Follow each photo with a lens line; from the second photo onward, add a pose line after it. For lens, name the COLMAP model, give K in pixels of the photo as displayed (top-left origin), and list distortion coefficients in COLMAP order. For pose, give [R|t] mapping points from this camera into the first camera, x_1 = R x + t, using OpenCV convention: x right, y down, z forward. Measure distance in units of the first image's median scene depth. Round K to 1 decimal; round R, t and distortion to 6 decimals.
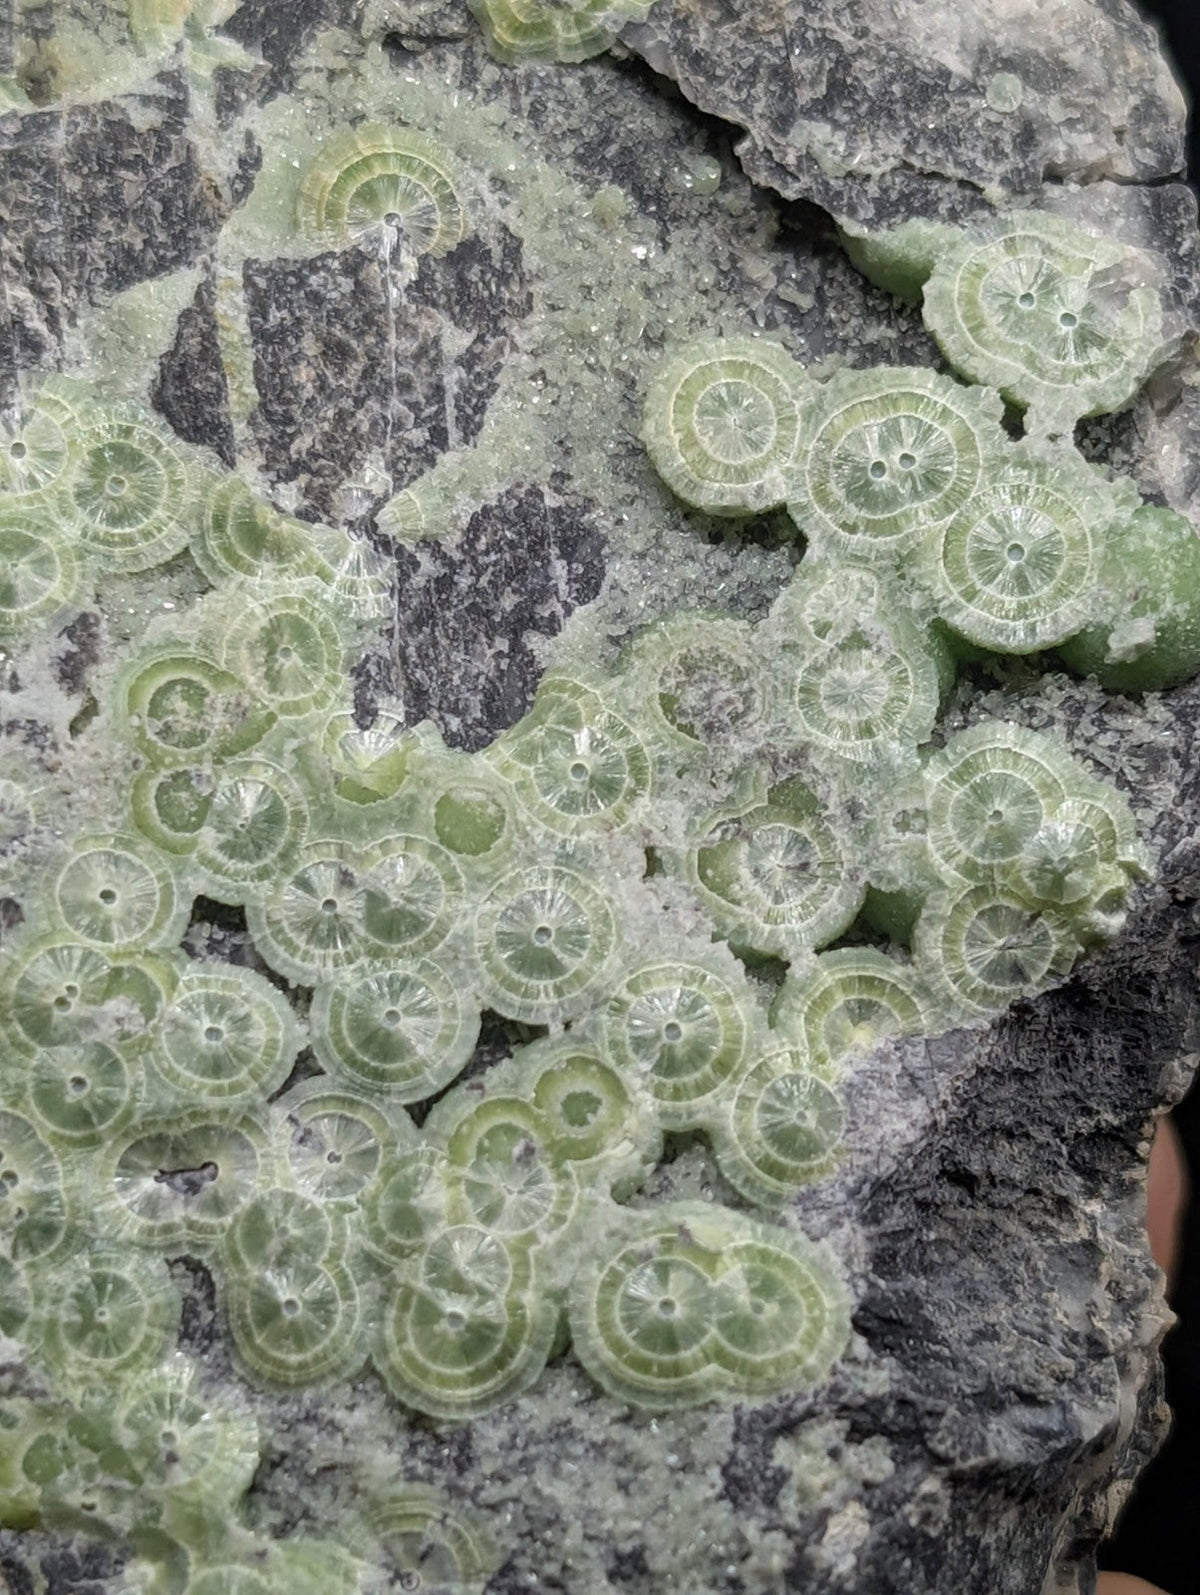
lens RADIAL K [[4226.3, 0, 690.5], [0, 4226.3, 796.4], [0, 0, 1]] dist [0.256453, -1.385194]
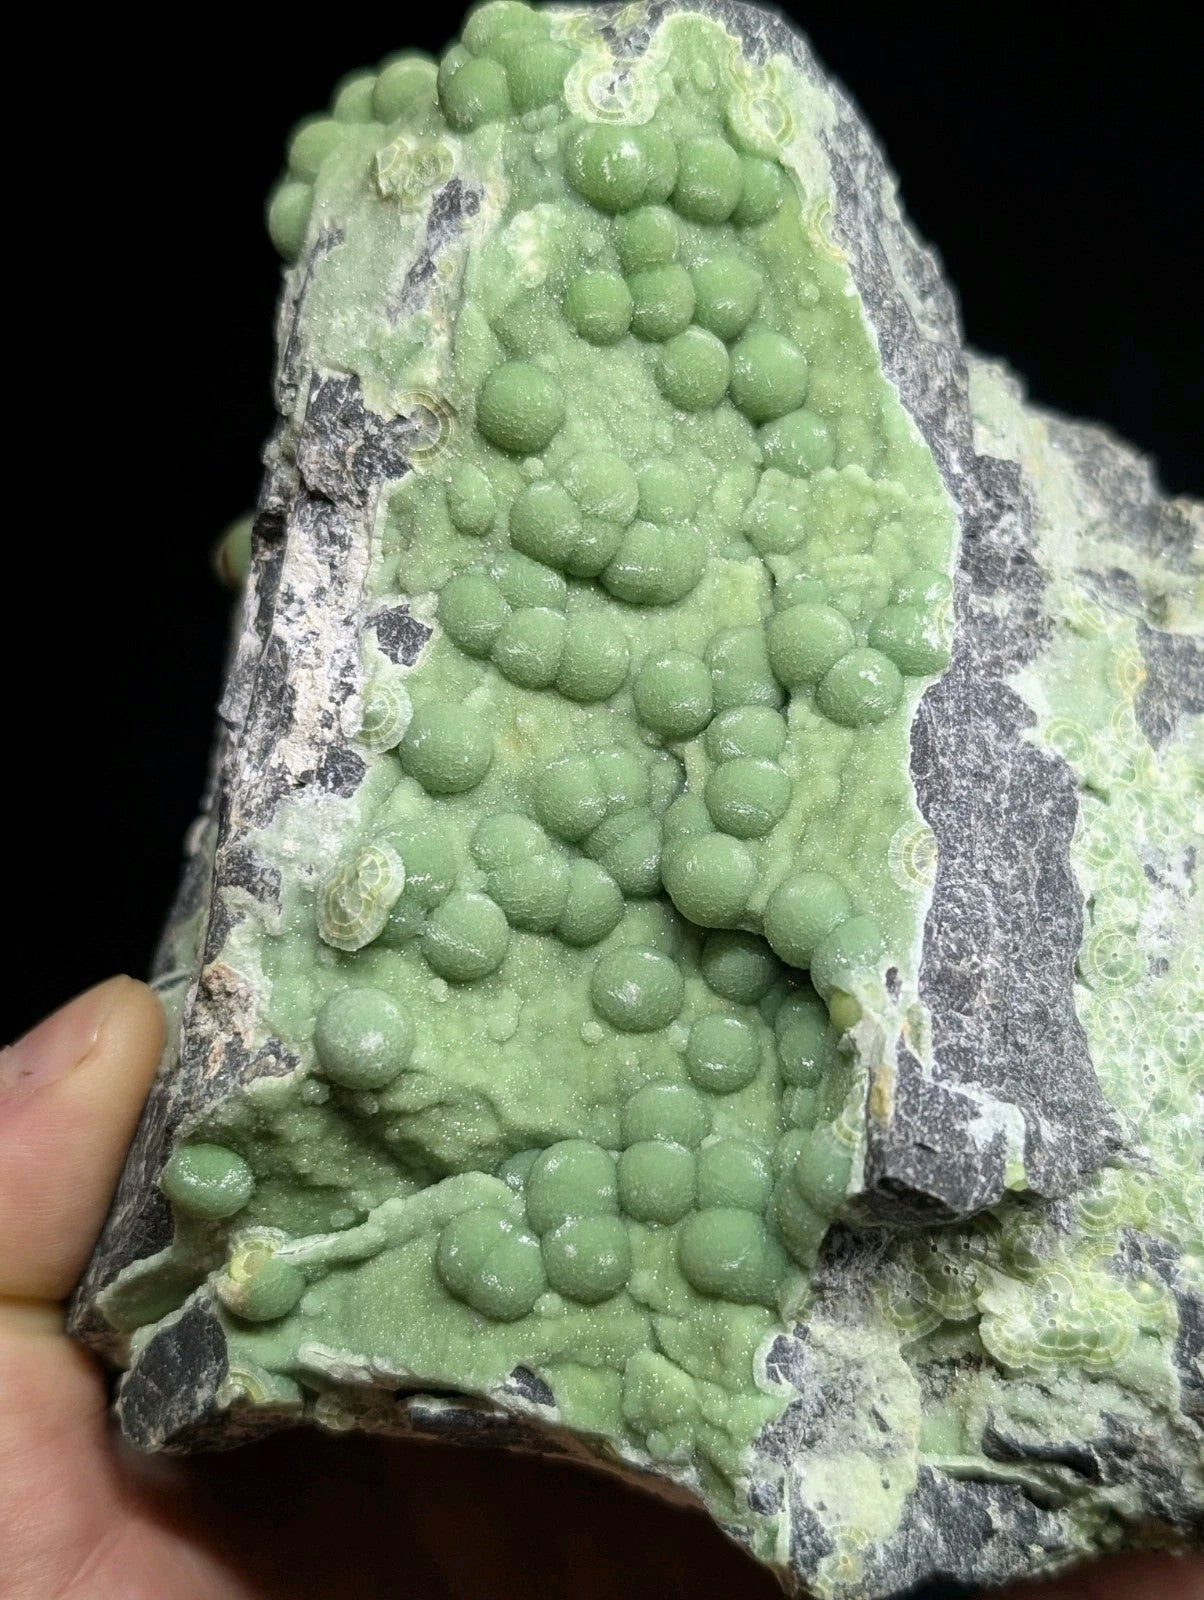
lens RADIAL K [[2257.5, 0, 643.3], [0, 2257.5, 797.7], [0, 0, 1]] dist [0.215653, -1.352241]
pose [[0.935333, 0.266263, 0.232929, -0.706898], [-0.234820, 0.959737, -0.154160, 0.189166], [-0.264597, 0.089494, 0.960197, -0.103971]]
